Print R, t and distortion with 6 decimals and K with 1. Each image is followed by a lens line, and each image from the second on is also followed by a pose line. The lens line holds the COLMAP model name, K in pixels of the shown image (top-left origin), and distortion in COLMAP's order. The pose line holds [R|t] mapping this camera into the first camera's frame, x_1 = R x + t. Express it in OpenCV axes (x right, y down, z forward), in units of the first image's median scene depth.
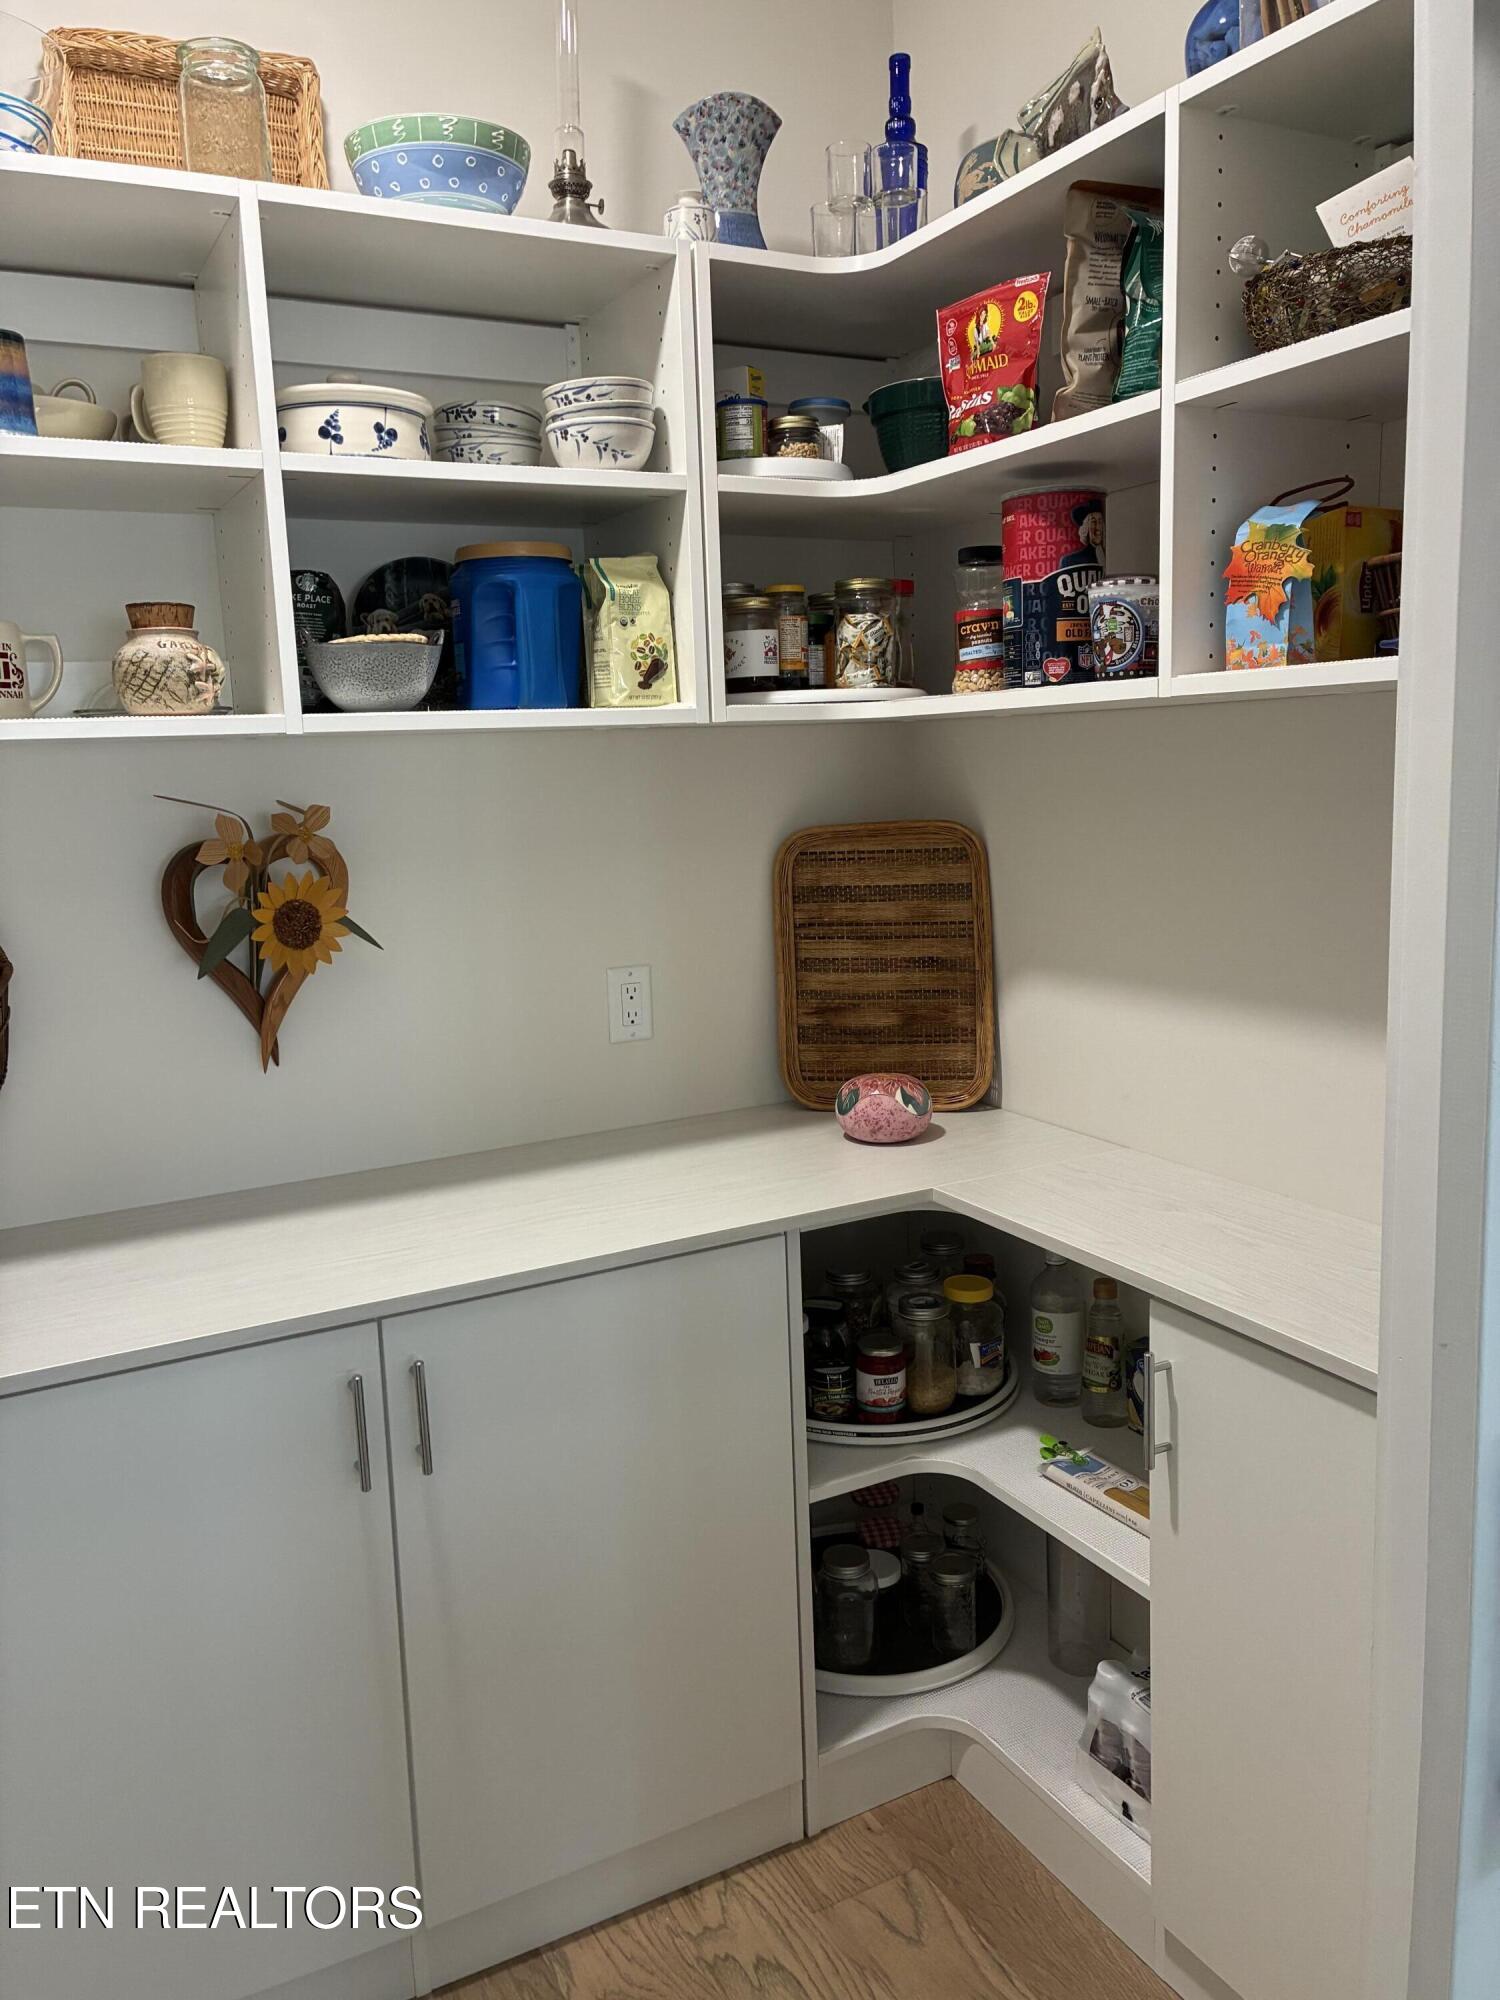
lens RADIAL K [[1509.7, 0, 730.9], [0, 1509.7, 989.4], [0, 0, 1]] dist [0.029768, -0.048785]
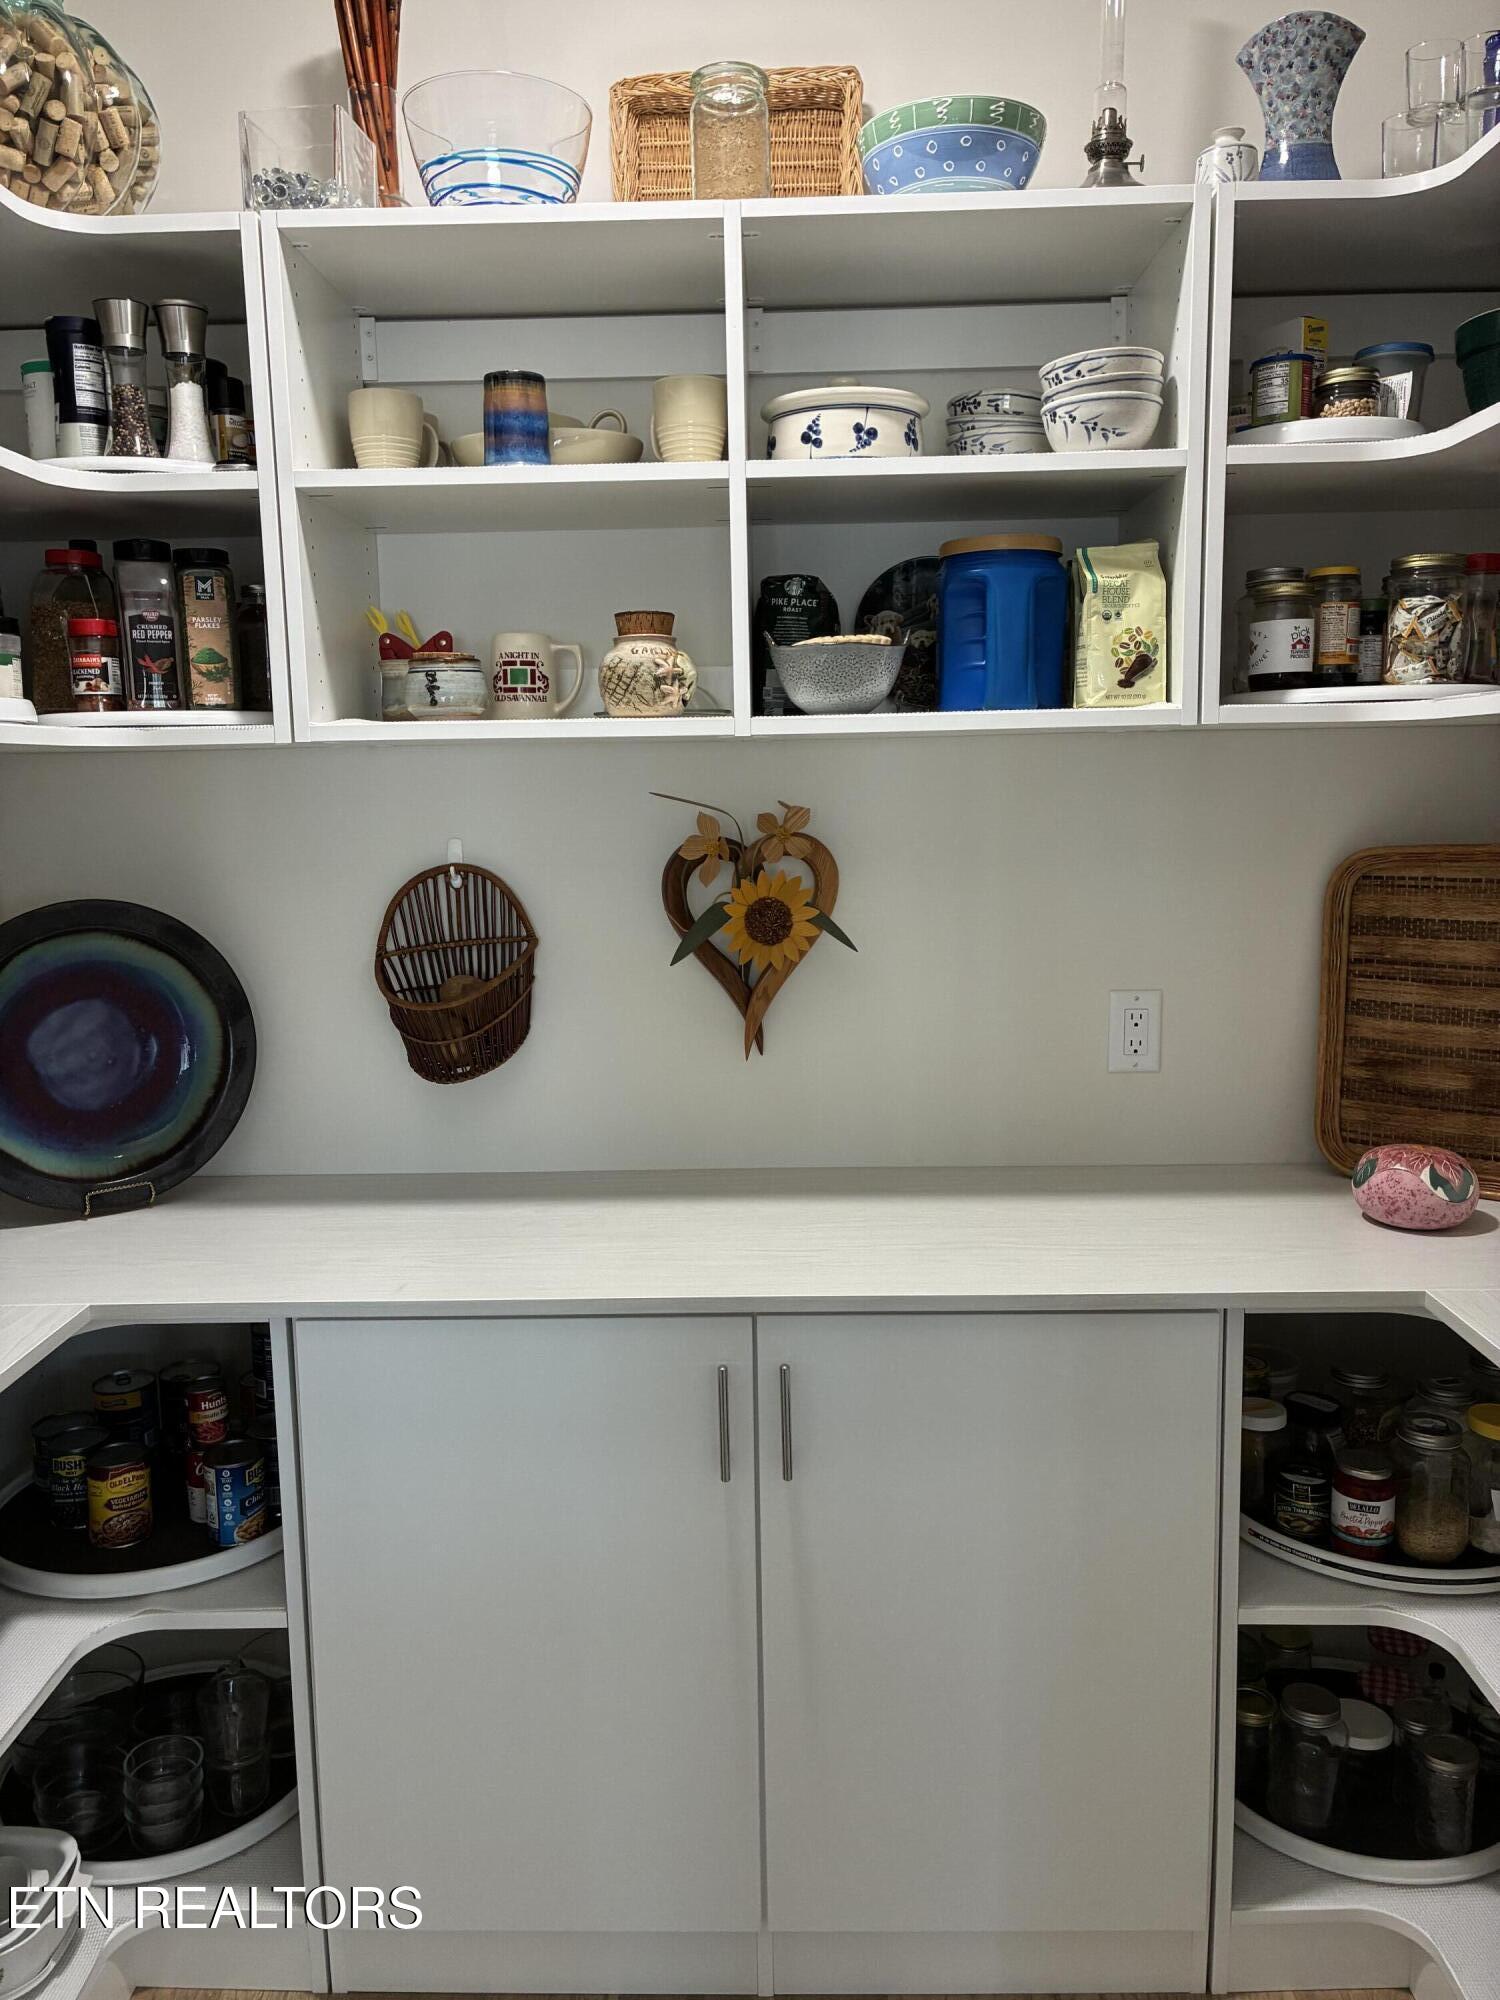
lens RADIAL K [[1509.7, 0, 730.9], [0, 1509.7, 989.4], [0, 0, 1]] dist [0.029768, -0.048785]
pose [[0.869162, 0.090306, -0.486212, 0.193826], [-0.090265, 0.995639, 0.023564, -0.017918], [0.486220, 0.023407, 0.873523, 0.090795]]
